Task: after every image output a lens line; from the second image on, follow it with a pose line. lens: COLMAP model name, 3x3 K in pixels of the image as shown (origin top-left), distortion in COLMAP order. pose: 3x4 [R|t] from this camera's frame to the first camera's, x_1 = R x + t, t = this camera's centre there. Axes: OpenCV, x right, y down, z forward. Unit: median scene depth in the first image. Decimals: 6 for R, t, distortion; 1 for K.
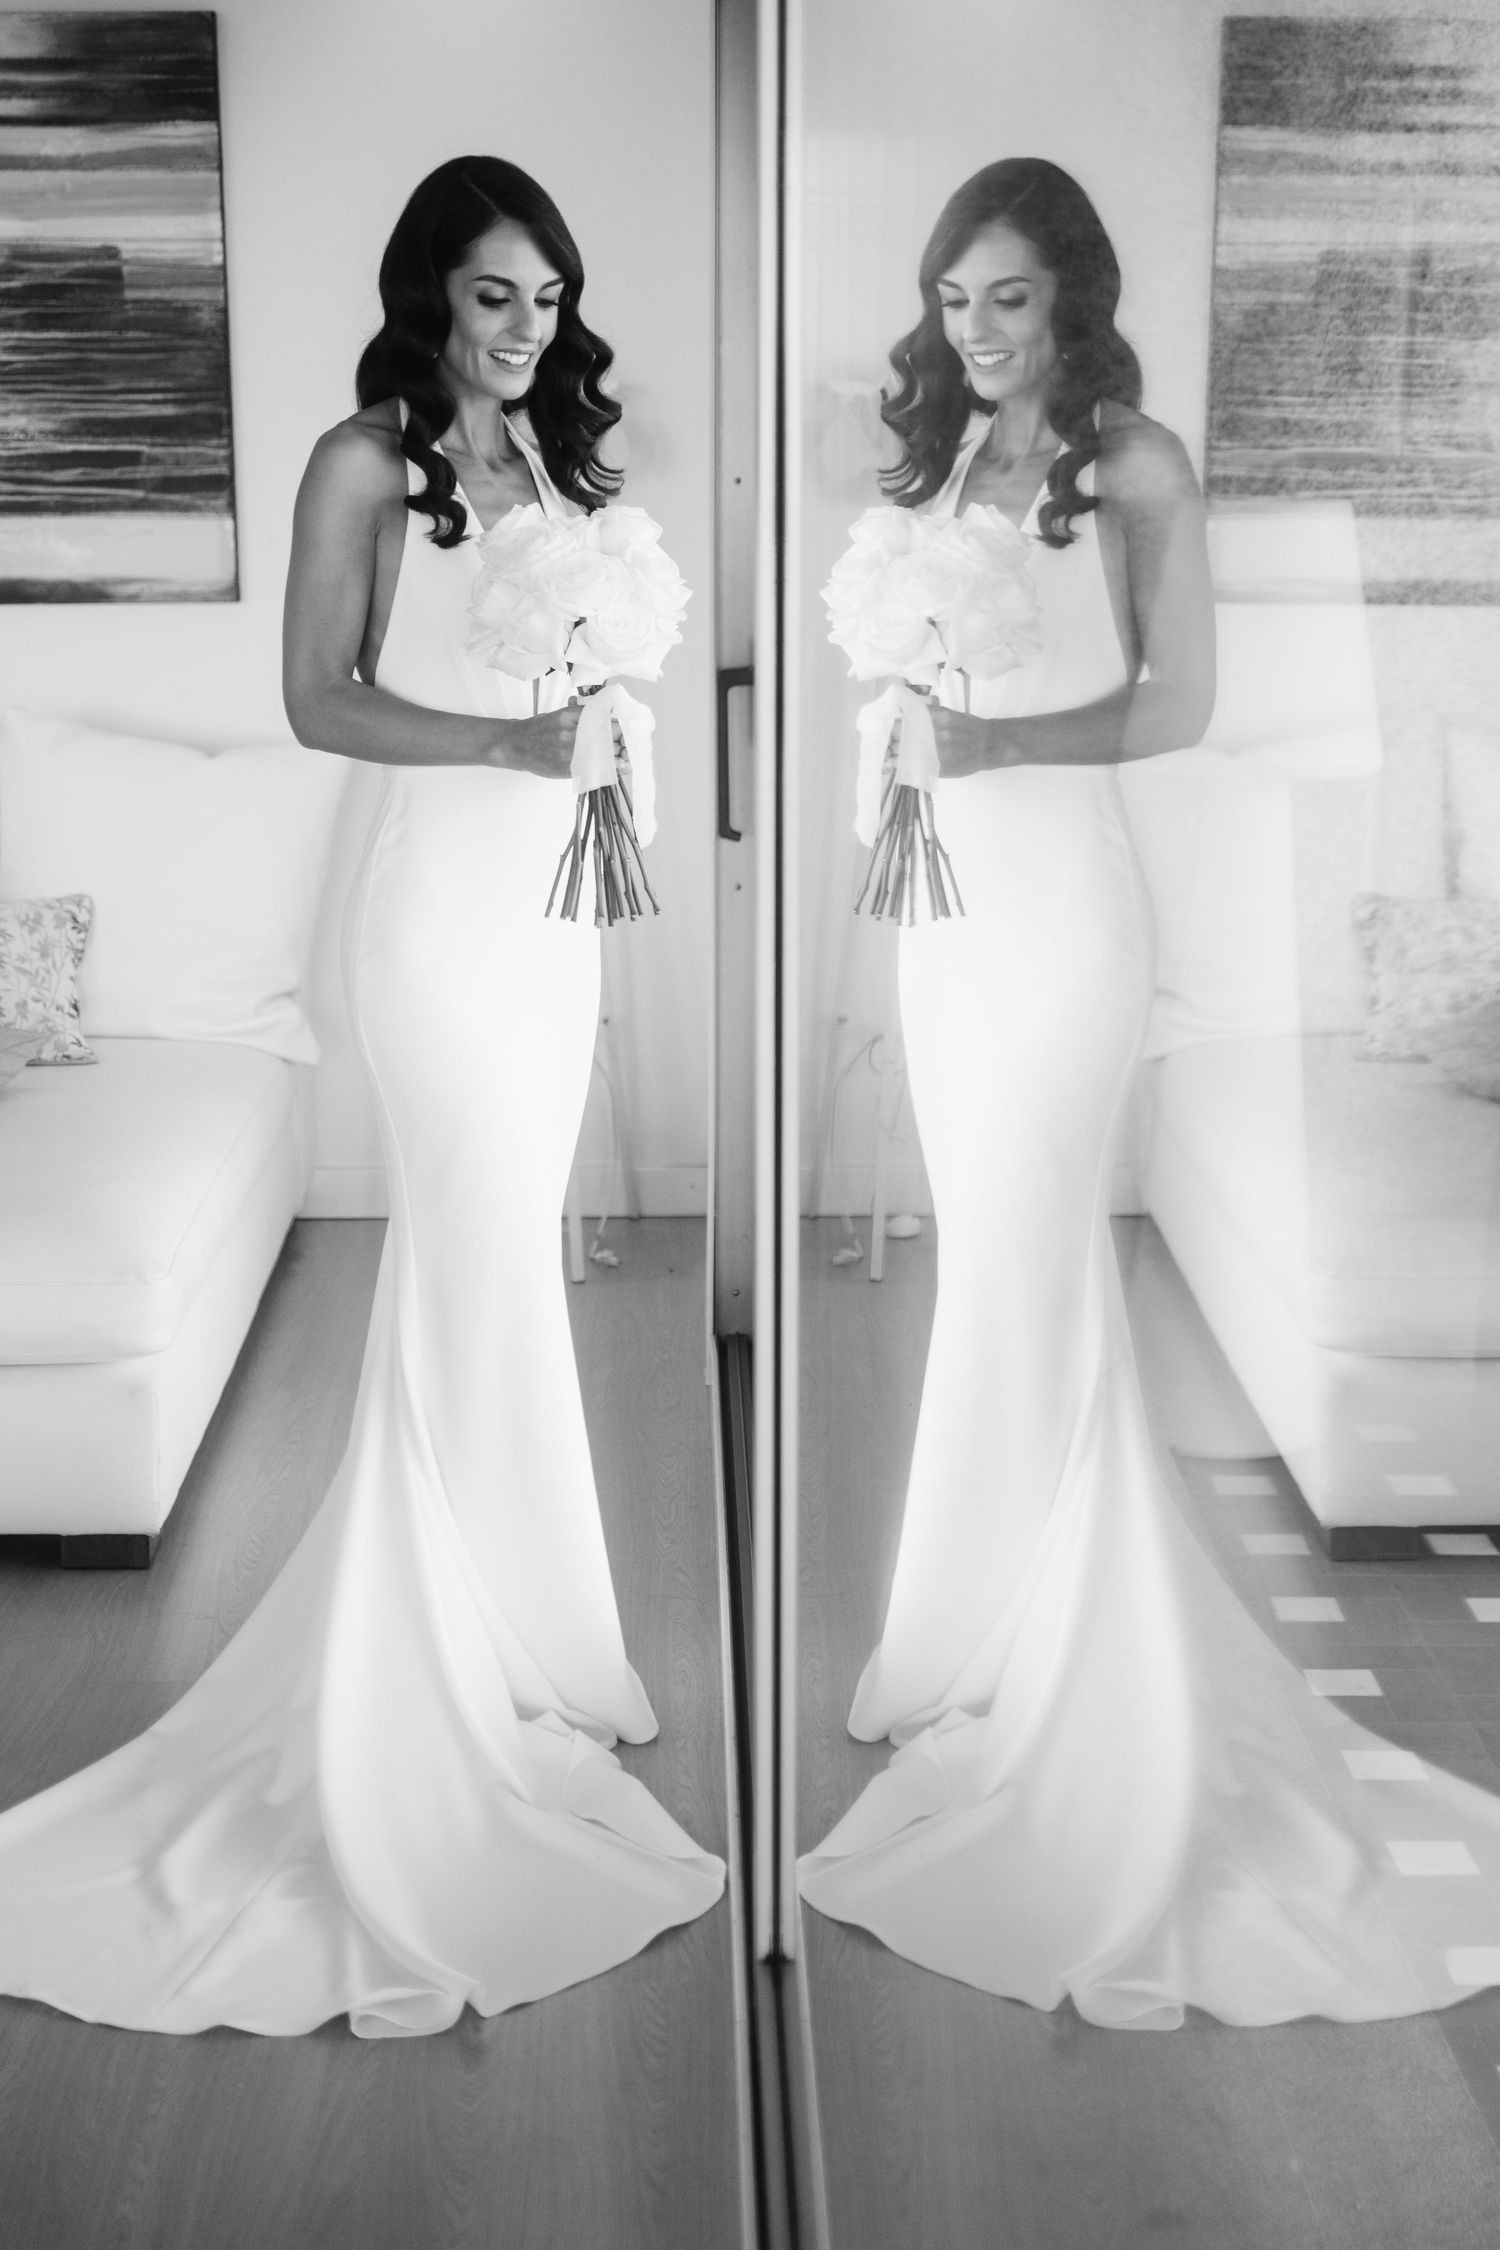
lens RADIAL K [[2959.3, 0, 750.0], [0, 2959.3, 1125.0], [0, 0, 1]] dist [-0.008746, -0.068034]
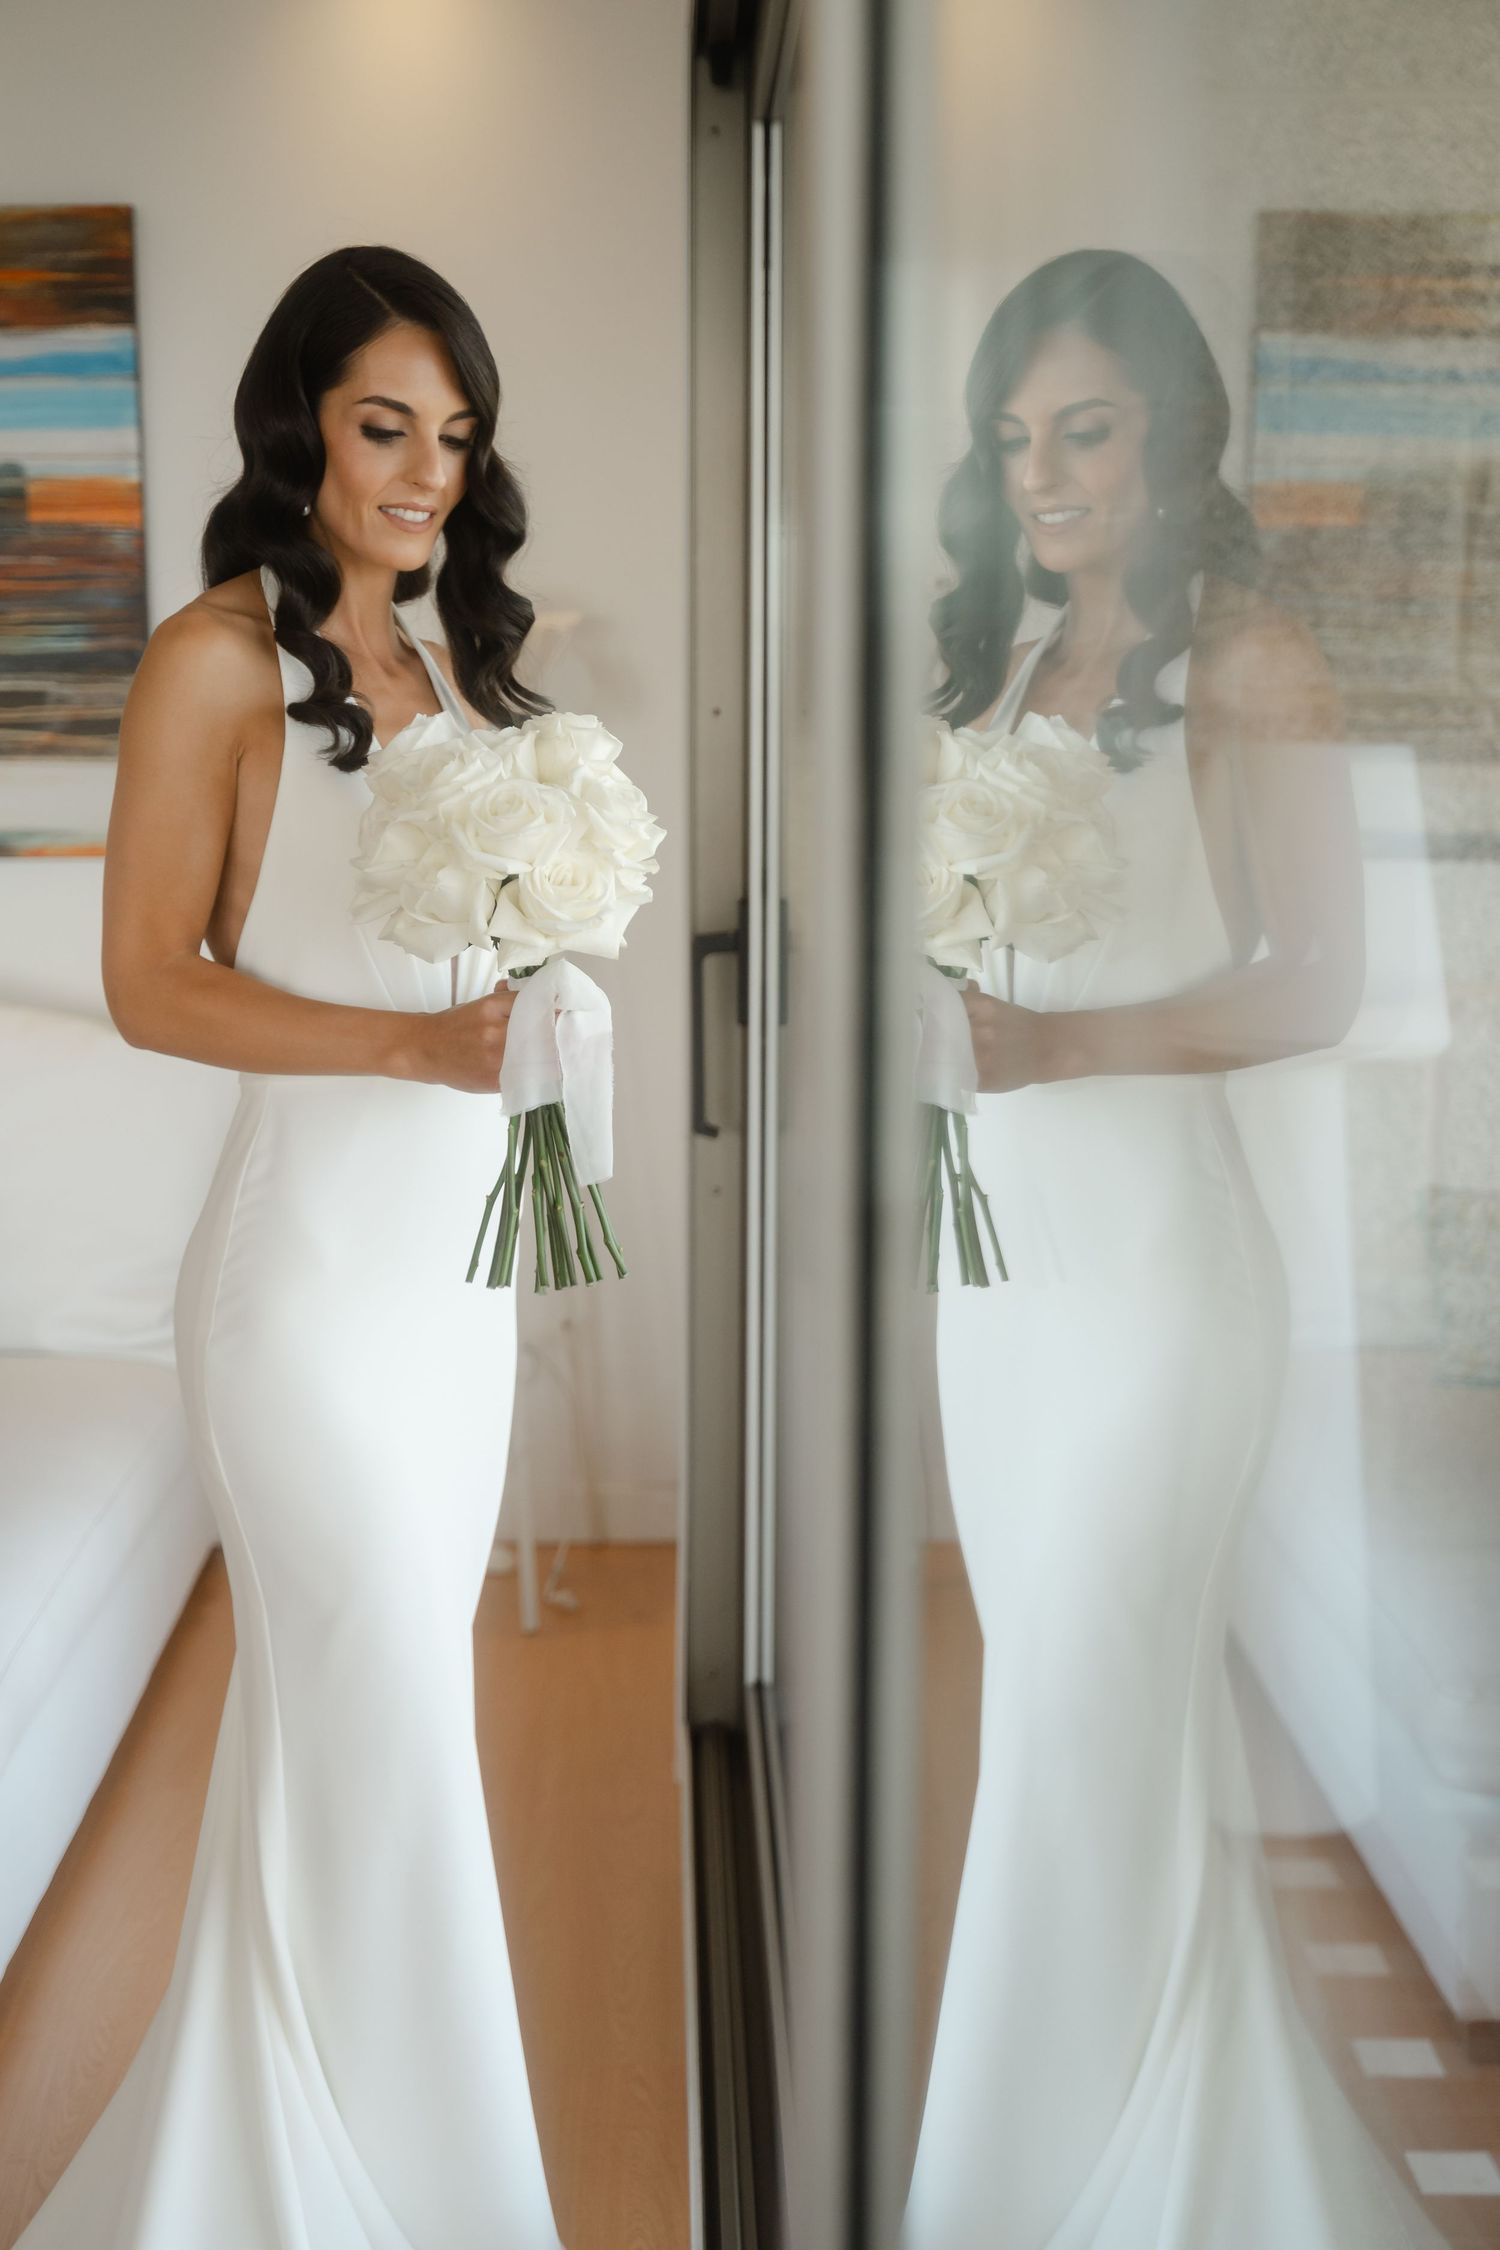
lens RADIAL K [[2987.3, 0, 750.0], [0, 2987.3, 1125.0], [0, 0, 1]] dist [-0.008881, -0.016741]
pose [[0.999948, -0.000051, 0.010164, -0.002779], [0.000928, 0.996271, -0.086278, -0.020691], [-0.010122, 0.086283, 0.996219, 0.120944]]
